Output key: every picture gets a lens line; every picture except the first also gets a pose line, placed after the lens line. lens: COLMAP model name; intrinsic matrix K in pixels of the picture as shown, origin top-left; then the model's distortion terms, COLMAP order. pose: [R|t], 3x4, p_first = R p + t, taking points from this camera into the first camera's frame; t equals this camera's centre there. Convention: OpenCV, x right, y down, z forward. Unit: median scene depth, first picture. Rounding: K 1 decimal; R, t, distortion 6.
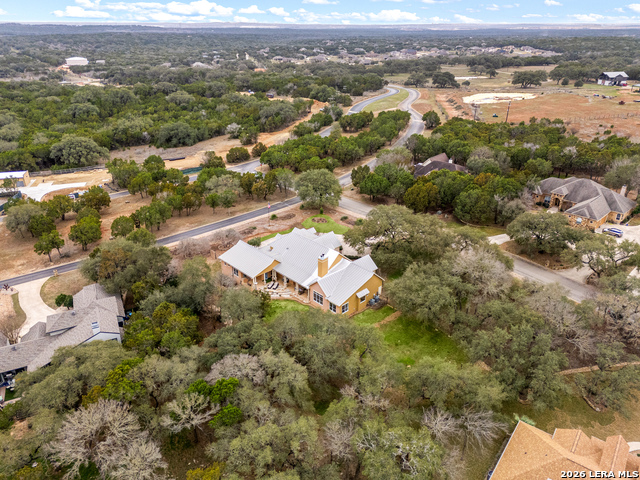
lens RADIAL K [[475.4, 0, 320.0], [0, 475.4, 240.0], [0, 0, 1]] dist [0.067774, -0.056481]
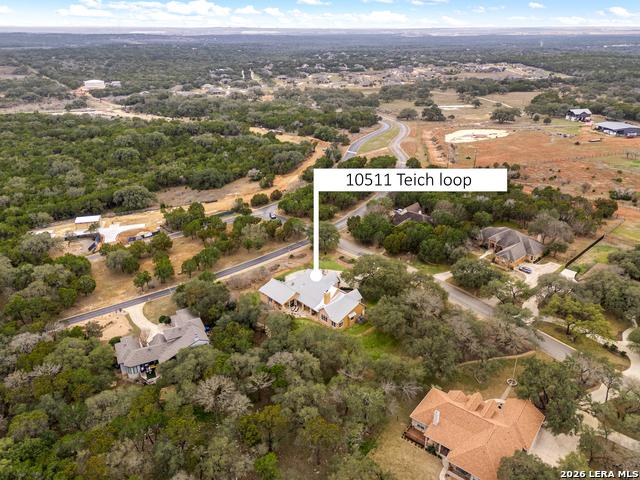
lens RADIAL K [[475.4, 0, 320.0], [0, 475.4, 240.0], [0, 0, 1]] dist [0.067774, -0.056481]
pose [[0.999993, -0.002323, -0.002857, -0.009160], [0.002299, 0.999962, -0.008450, -0.087731], [0.002877, 0.008444, 0.999960, -0.416975]]
